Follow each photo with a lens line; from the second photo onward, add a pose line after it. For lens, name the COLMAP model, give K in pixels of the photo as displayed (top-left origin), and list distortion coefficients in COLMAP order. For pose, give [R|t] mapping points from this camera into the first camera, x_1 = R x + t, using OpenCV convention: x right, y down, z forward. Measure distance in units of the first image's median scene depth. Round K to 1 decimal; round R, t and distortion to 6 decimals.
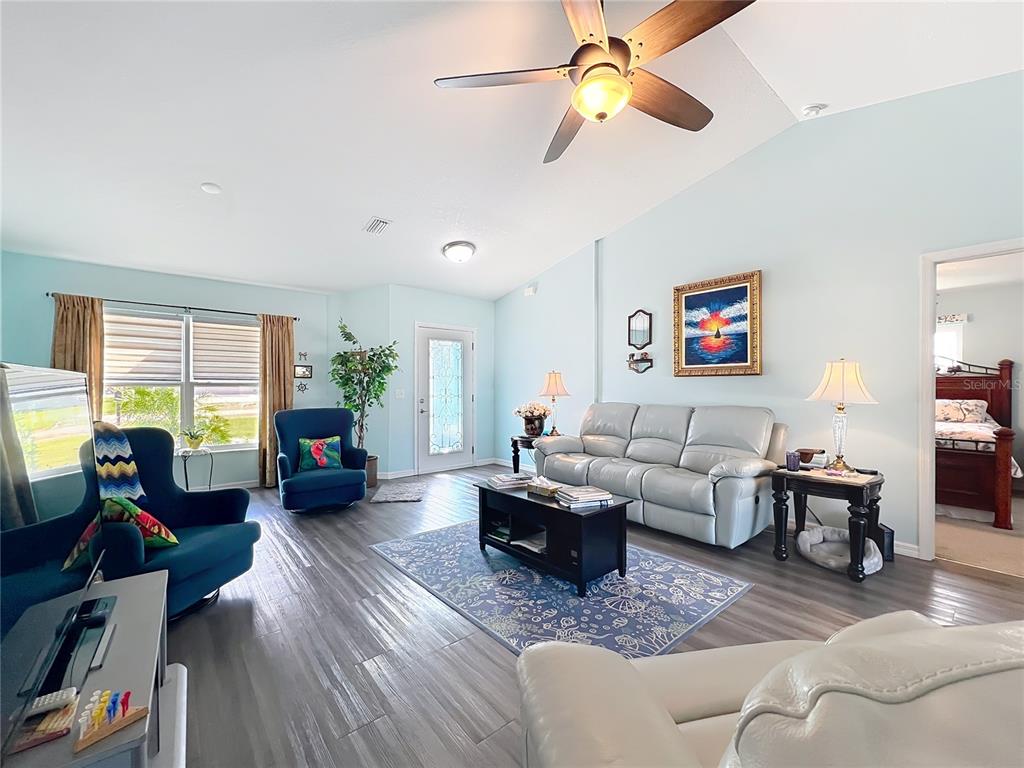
lens RADIAL K [[419.0, 0, 504.3], [0, 419.0, 382.8], [0, 0, 1]] dist [0.003184, 0.000400]
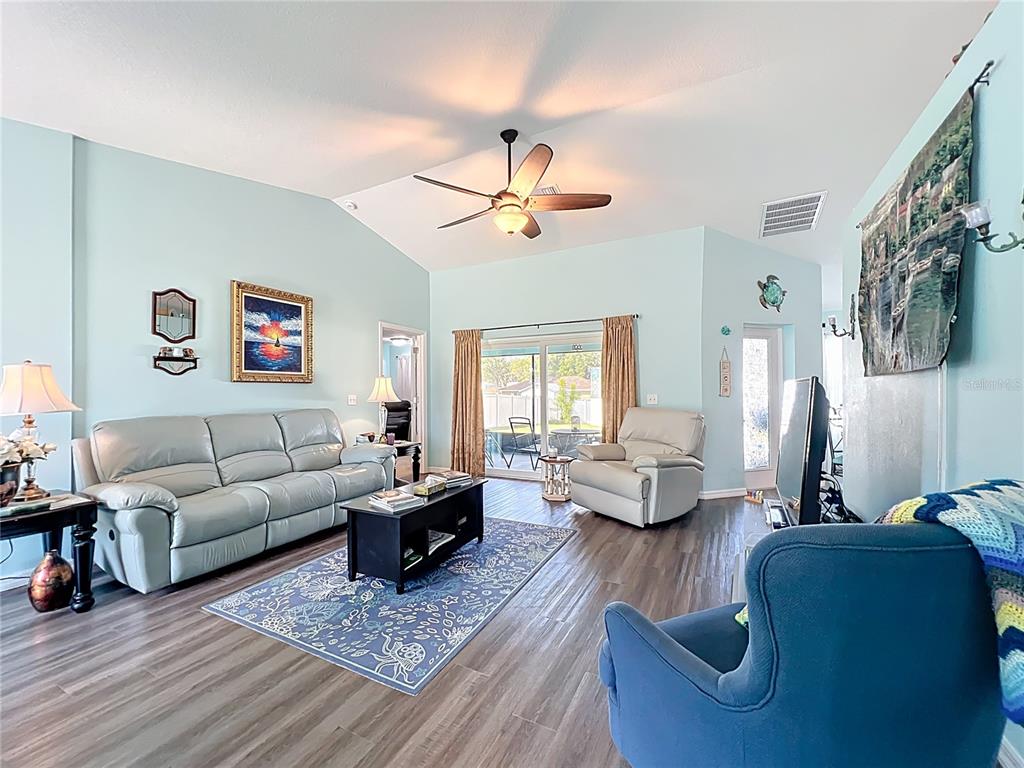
lens RADIAL K [[419.0, 0, 517.9], [0, 419.0, 389.8], [0, 0, 1]] dist [0.003184, 0.000400]
pose [[-0.413760, 0.006467, 0.910363, -0.722338], [-0.000090, 0.999974, -0.007145, 0.008671], [-0.910386, -0.003038, -0.413749, 0.924967]]
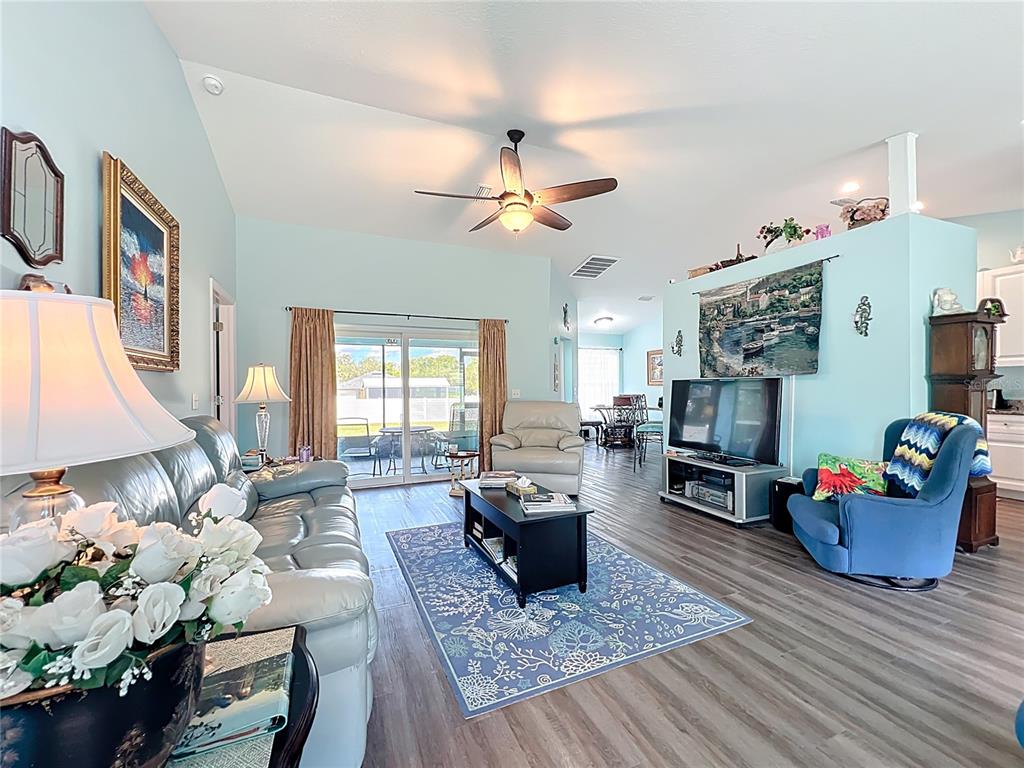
lens RADIAL K [[419.0, 0, 517.0], [0, 419.0, 386.1], [0, 0, 1]] dist [0.003184, 0.000400]
pose [[-0.968006, 0.008620, 0.250779, -0.109459], [0.006825, 0.999944, -0.008027, 0.012728], [-0.250834, -0.006059, -0.968011, 1.471809]]
